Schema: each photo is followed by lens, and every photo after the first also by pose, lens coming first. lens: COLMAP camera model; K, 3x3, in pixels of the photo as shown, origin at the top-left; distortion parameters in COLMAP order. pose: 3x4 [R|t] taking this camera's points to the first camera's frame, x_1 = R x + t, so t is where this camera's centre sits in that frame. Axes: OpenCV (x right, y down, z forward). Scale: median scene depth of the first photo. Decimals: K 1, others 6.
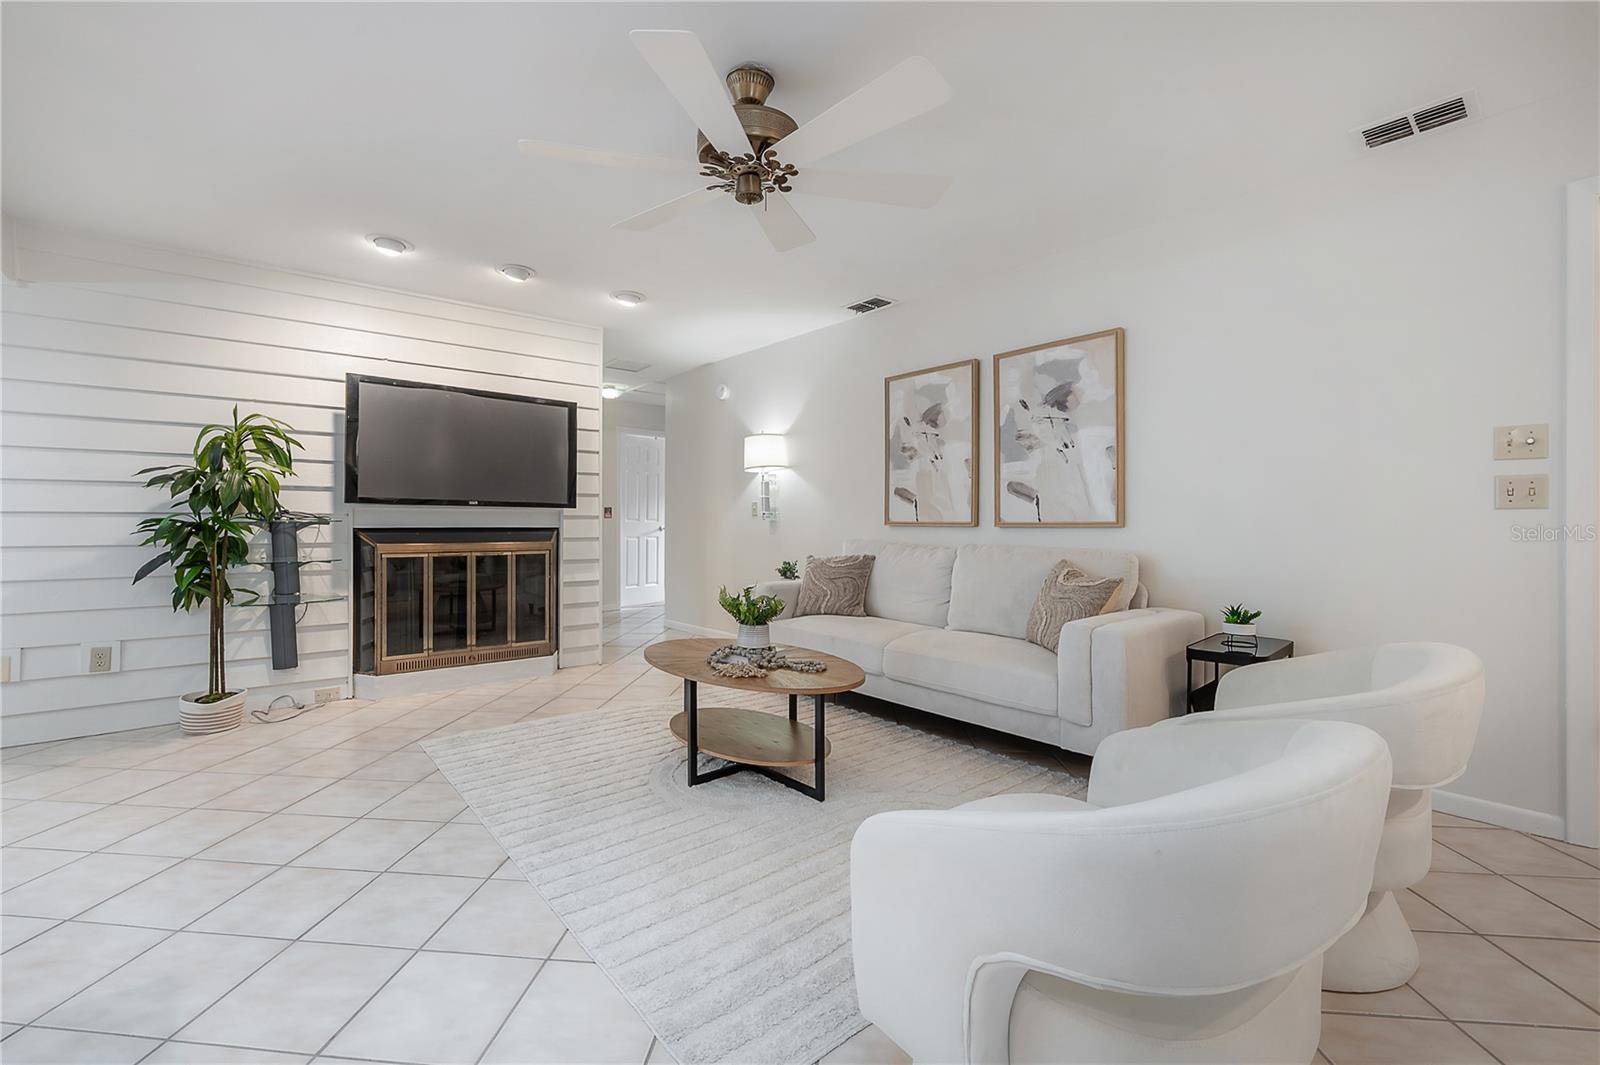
lens RADIAL K [[658.6, 0, 791.3], [0, 658.6, 518.8], [0, 0, 1]] dist [-0.003130, -0.000683]
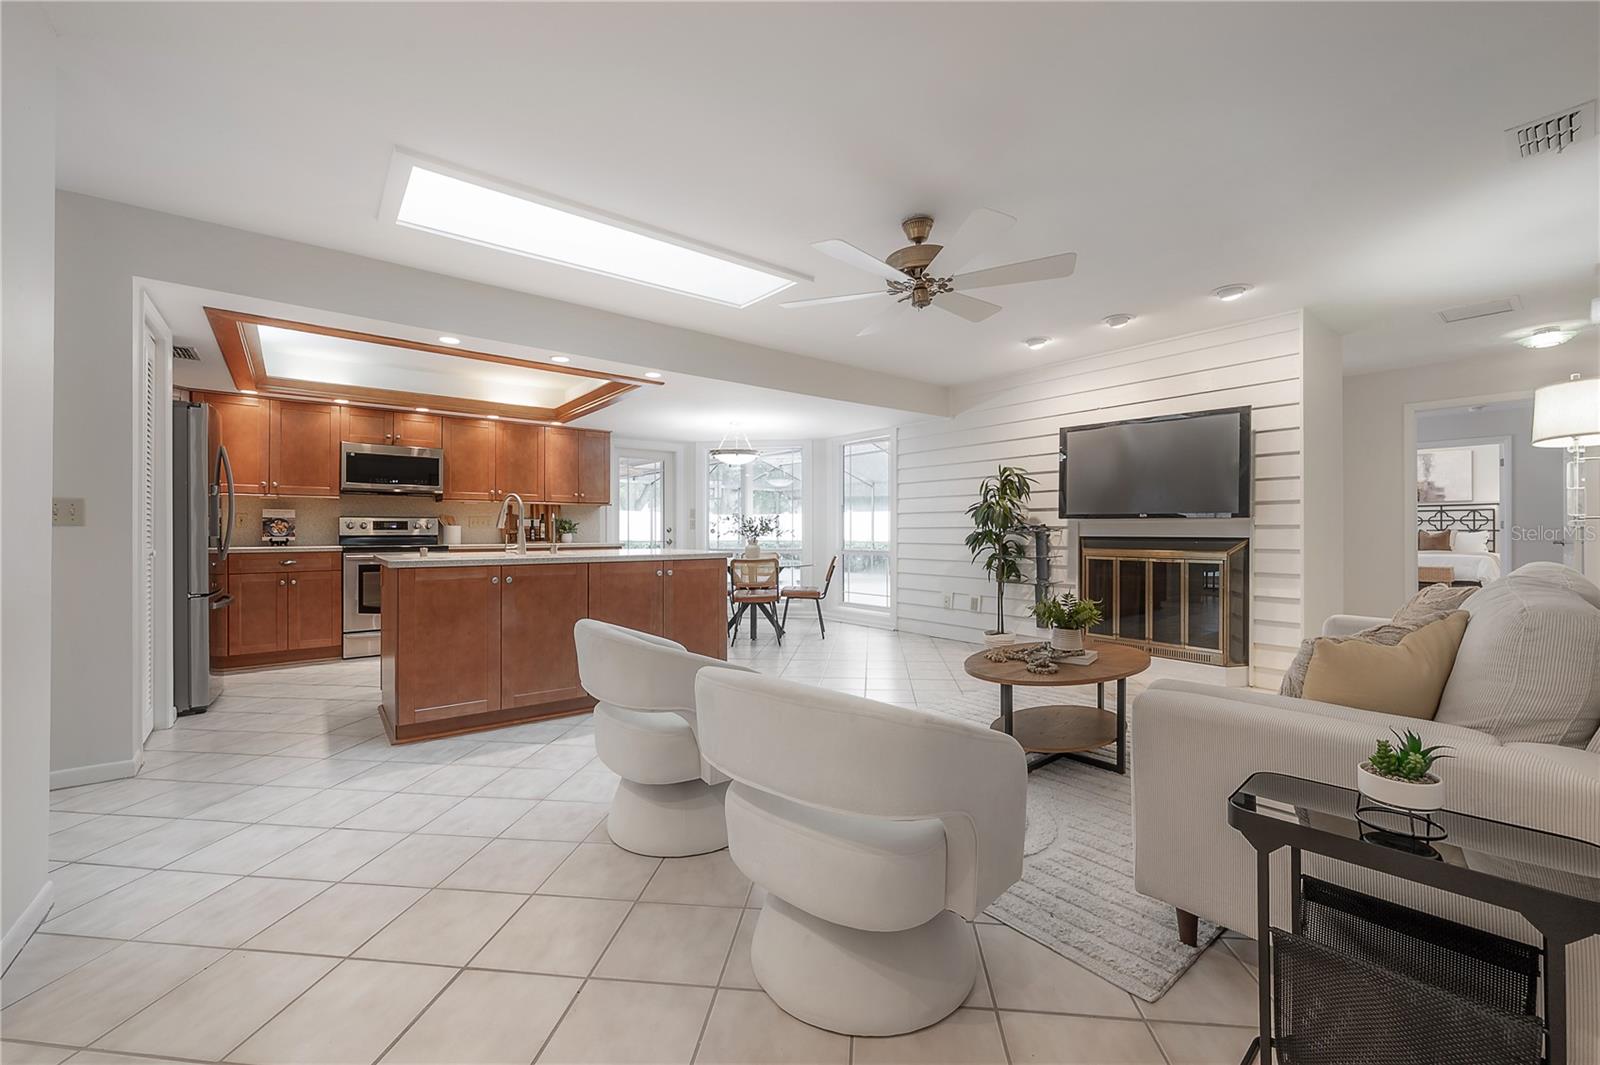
lens RADIAL K [[658.6, 0, 789.3], [0, 658.6, 521.7], [0, 0, 1]] dist [-0.003130, -0.000683]
pose [[-0.049145, -0.015753, -0.998667, 0.774041], [0.002195, 0.999871, -0.015880, 0.004165], [0.998789, -0.002972, -0.049104, 0.469672]]
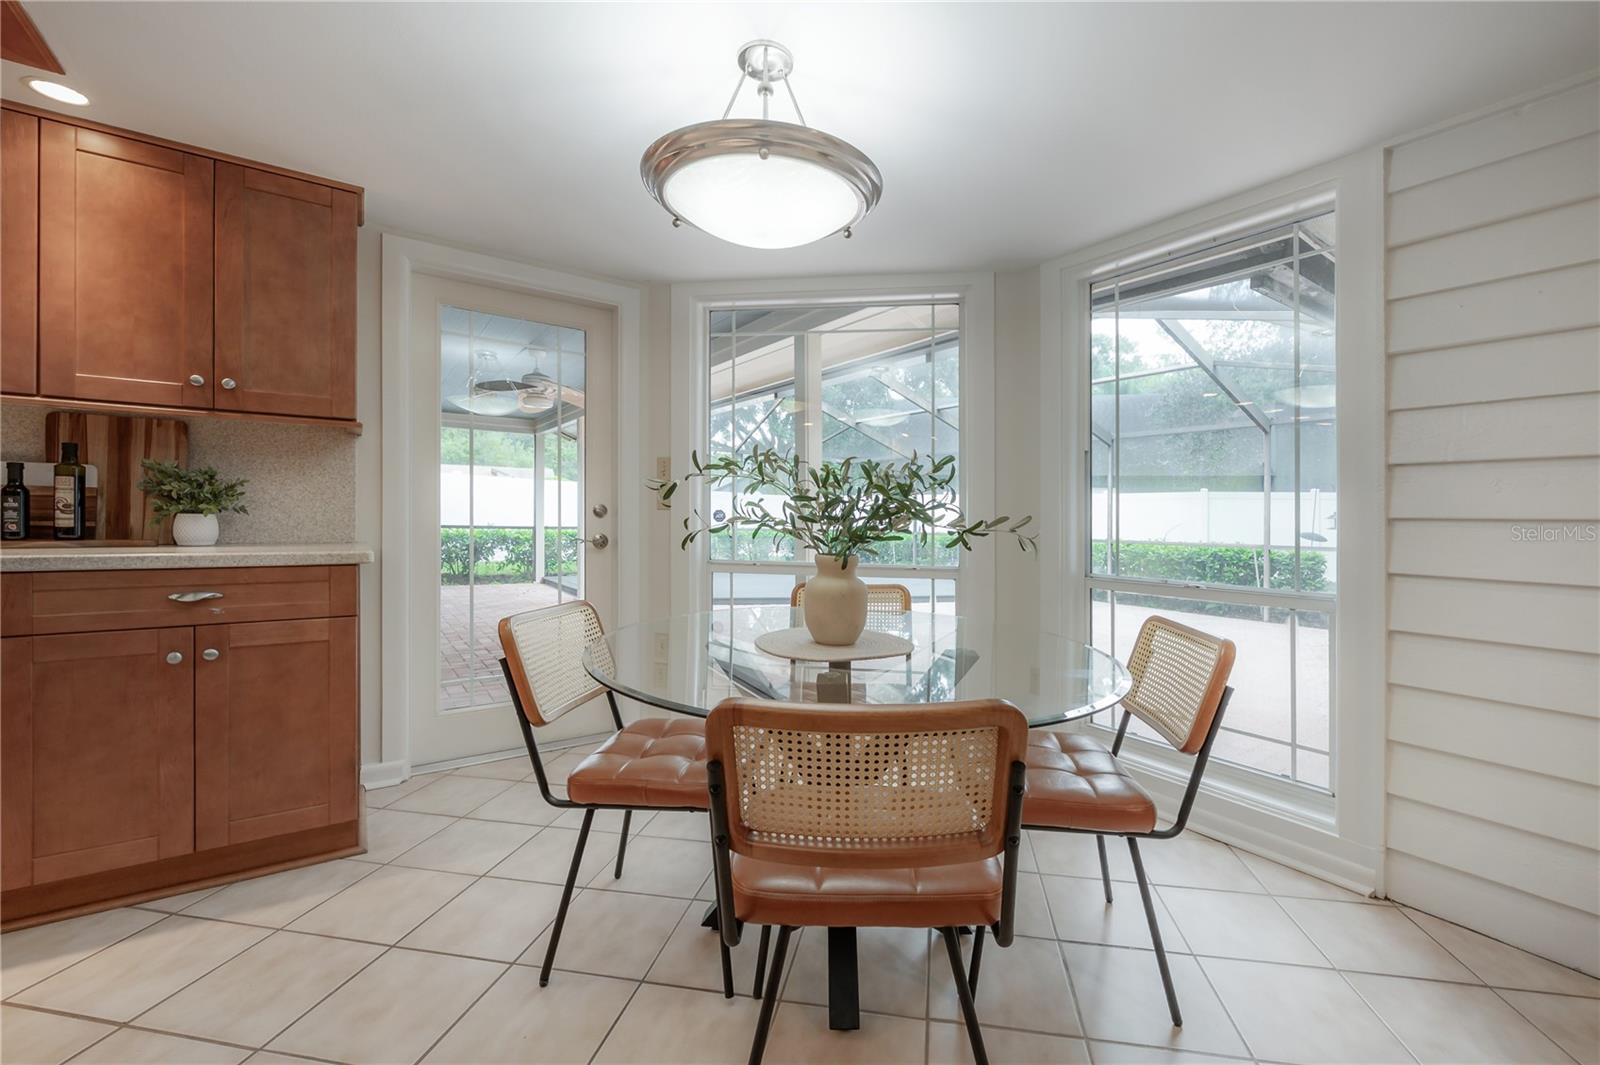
lens RADIAL K [[658.6, 0, 851.9], [0, 658.6, 515.1], [0, 0, 1]] dist [-0.003130, -0.000683]
pose [[-0.049229, -0.004810, -0.998776, -0.591999], [-0.014194, 0.999891, -0.004116, 0.001881], [0.998687, 0.013974, -0.049292, 0.332902]]
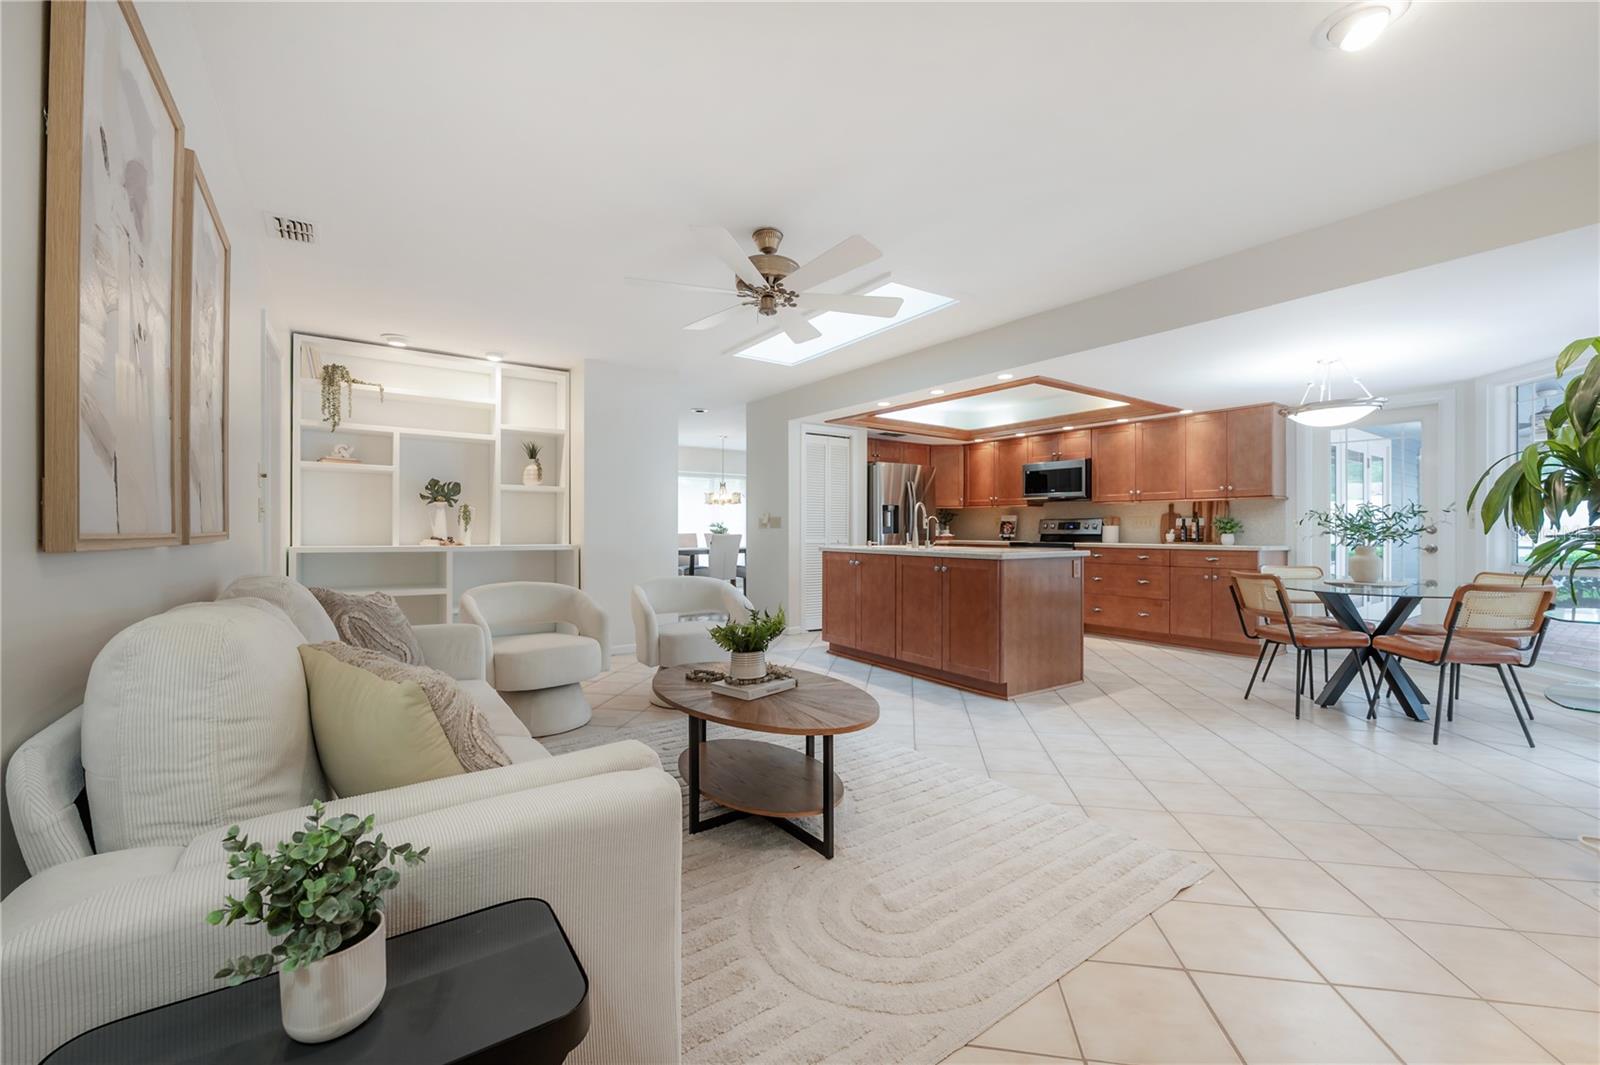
lens RADIAL K [[658.6, 0, 791.1], [0, 658.6, 542.7], [0, 0, 1]] dist [-0.003130, -0.000683]
pose [[-0.995718, -0.003361, 0.092384, -0.199592], [-0.001993, 0.999887, 0.014889, 0.007180], [-0.092423, 0.014641, -0.995612, 1.484396]]
